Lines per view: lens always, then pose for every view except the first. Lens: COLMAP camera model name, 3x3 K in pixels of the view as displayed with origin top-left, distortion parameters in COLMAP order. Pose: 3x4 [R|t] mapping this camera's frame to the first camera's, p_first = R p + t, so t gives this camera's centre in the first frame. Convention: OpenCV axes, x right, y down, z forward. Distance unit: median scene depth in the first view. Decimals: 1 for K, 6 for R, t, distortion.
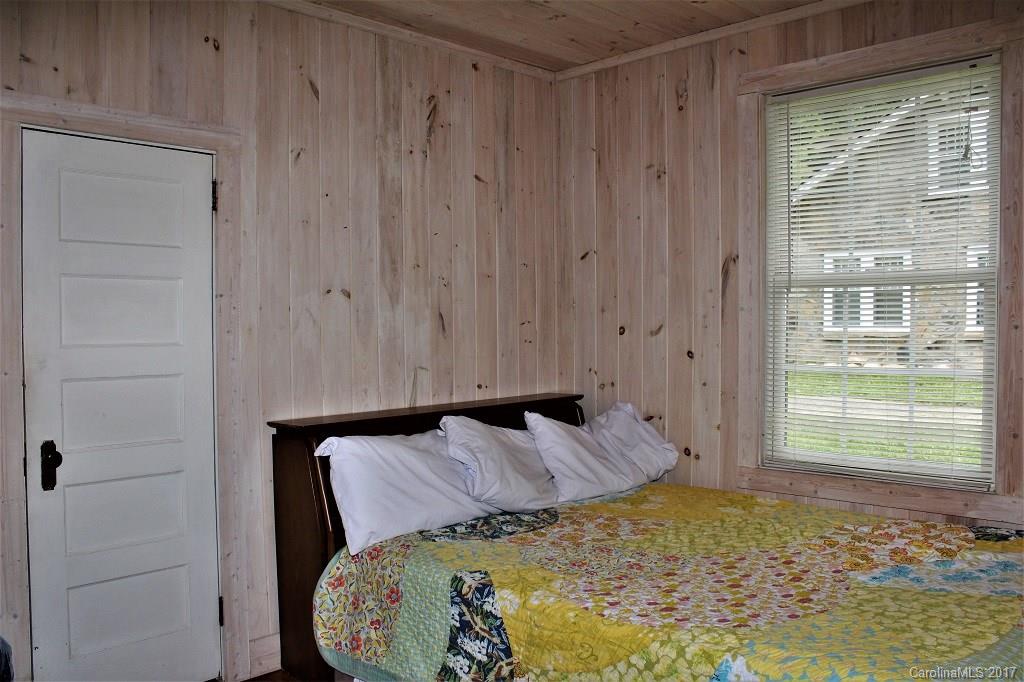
lens RADIAL K [[882.8, 0, 511.3], [0, 882.8, 338.0], [0, 0, 1]] dist [-0.078372, 0.032938]
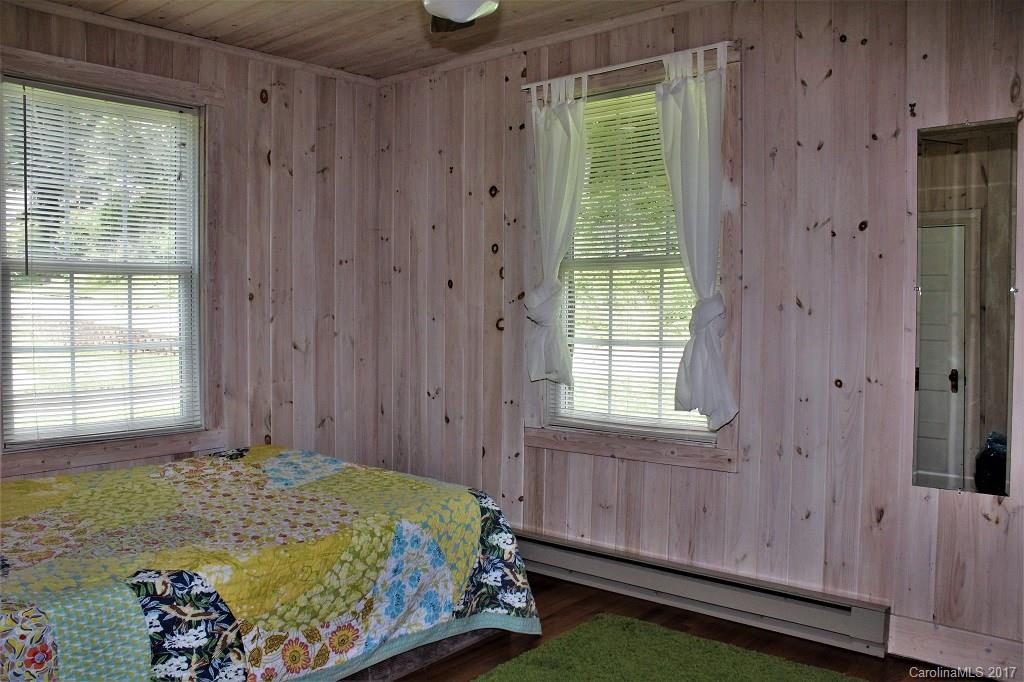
lens RADIAL K [[882.8, 0, 511.6], [0, 882.8, 340.6], [0, 0, 1]] dist [-0.078372, 0.032938]
pose [[-0.068524, -0.028816, 0.997233, -0.995082], [0.022899, 0.999274, 0.030448, 0.007713], [-0.997387, 0.024922, -0.067814, 0.699530]]
